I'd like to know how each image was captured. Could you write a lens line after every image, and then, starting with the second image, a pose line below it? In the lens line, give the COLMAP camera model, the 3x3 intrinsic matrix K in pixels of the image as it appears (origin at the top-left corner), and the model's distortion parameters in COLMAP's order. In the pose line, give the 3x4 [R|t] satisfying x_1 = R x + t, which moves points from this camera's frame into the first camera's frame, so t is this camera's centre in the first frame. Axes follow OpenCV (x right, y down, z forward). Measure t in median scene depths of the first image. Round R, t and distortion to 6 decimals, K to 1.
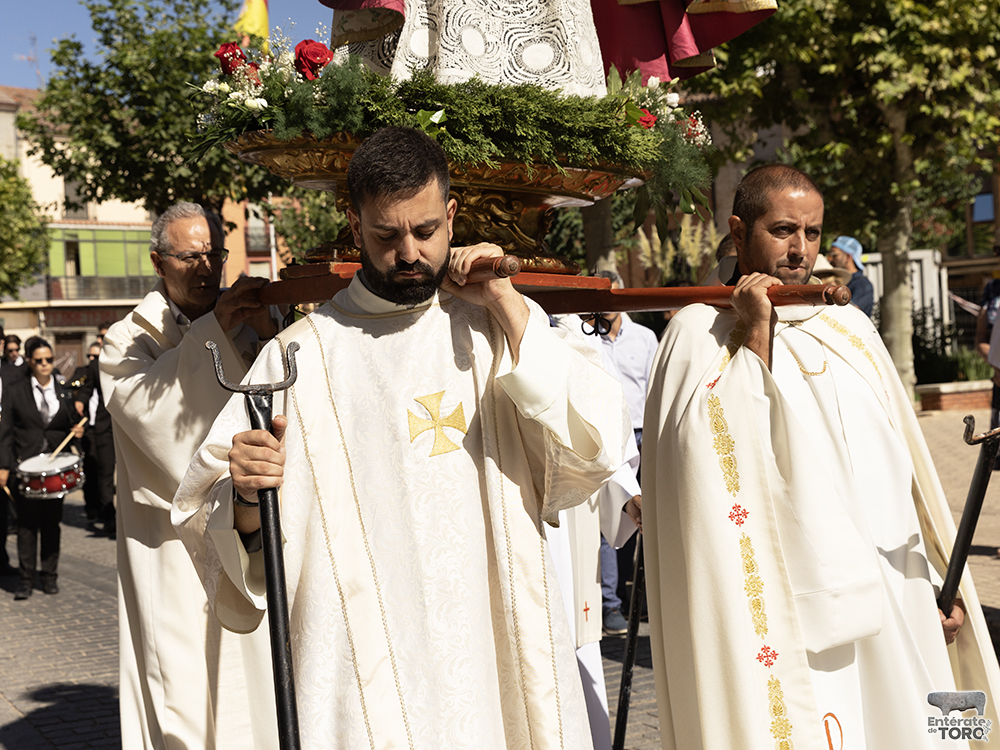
lens RADIAL K [[1267.8, 0, 497.2], [0, 1267.8, 376.0], [0, 0, 1]] dist [0.004178, 0.000000]
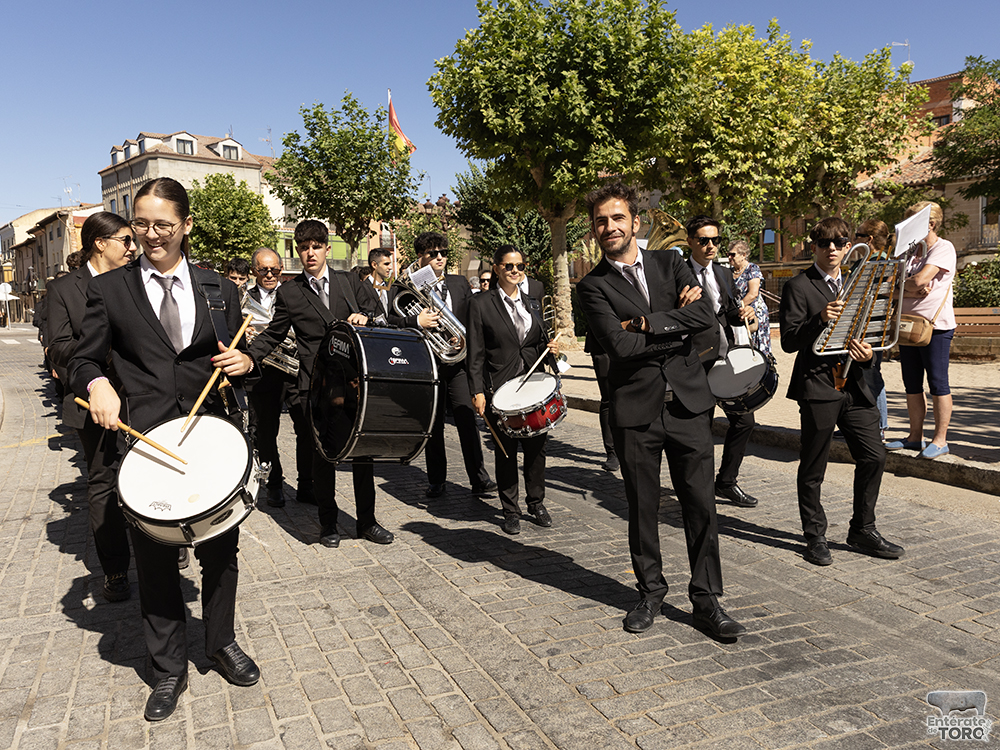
lens RADIAL K [[808.8, 0, 504.3], [0, 808.8, 372.9], [0, 0, 1]] dist [0.034352, 0.005009]
pose [[0.998653, 0.038572, -0.034711, 0.045934], [-0.037318, 0.998652, 0.036069, 0.047675], [0.036056, -0.034725, 0.998746, -0.264652]]
